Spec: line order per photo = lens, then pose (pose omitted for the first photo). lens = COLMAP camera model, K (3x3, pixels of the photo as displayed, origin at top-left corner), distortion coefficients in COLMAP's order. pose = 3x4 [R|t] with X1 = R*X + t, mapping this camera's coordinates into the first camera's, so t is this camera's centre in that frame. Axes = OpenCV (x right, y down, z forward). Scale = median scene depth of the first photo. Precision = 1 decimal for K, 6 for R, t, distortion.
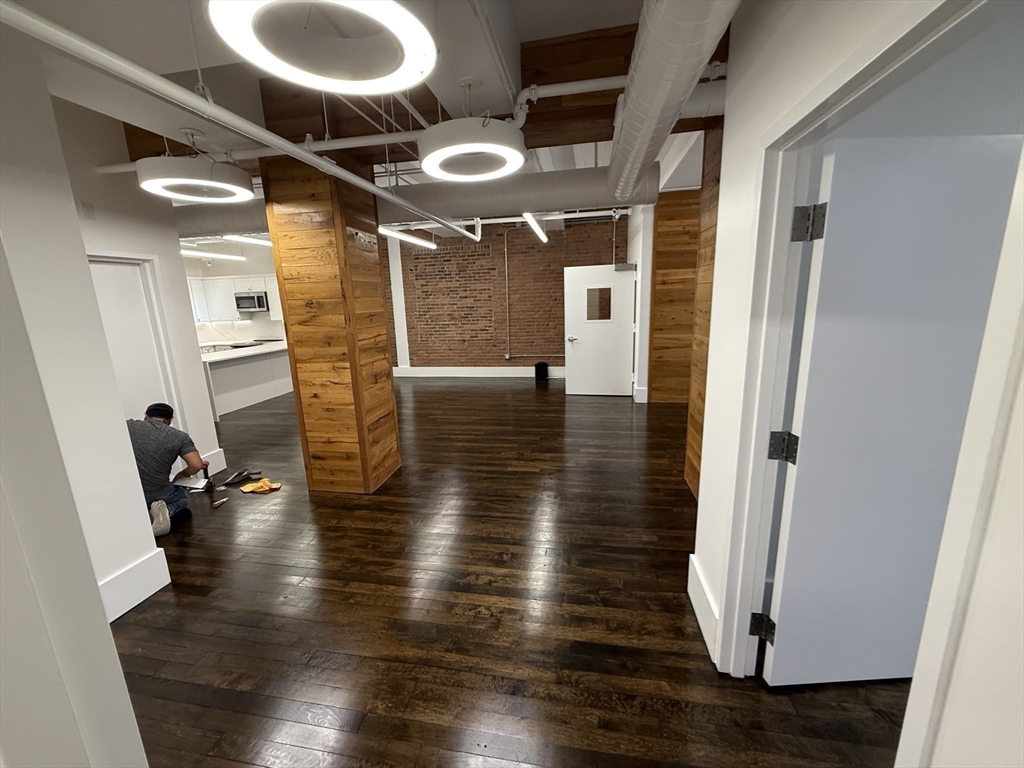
lens RADIAL K [[408.0, 0, 511.4], [0, 408.0, 384.7], [0, 0, 1]] dist [-0.001852, 0.000444]
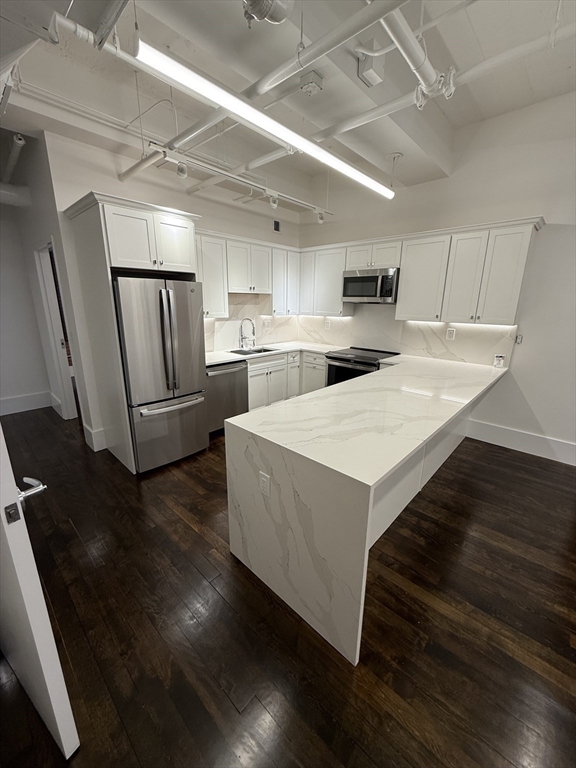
lens RADIAL K [[306.0, 0, 290.0], [0, 306.0, 381.5], [0, 0, 1]] dist [-0.001852, 0.000444]
pose [[0.843949, 0.175436, -0.506925, -0.482024], [-0.146540, 0.984463, 0.096735, -0.093006], [0.516019, -0.007355, 0.856545, 0.557581]]
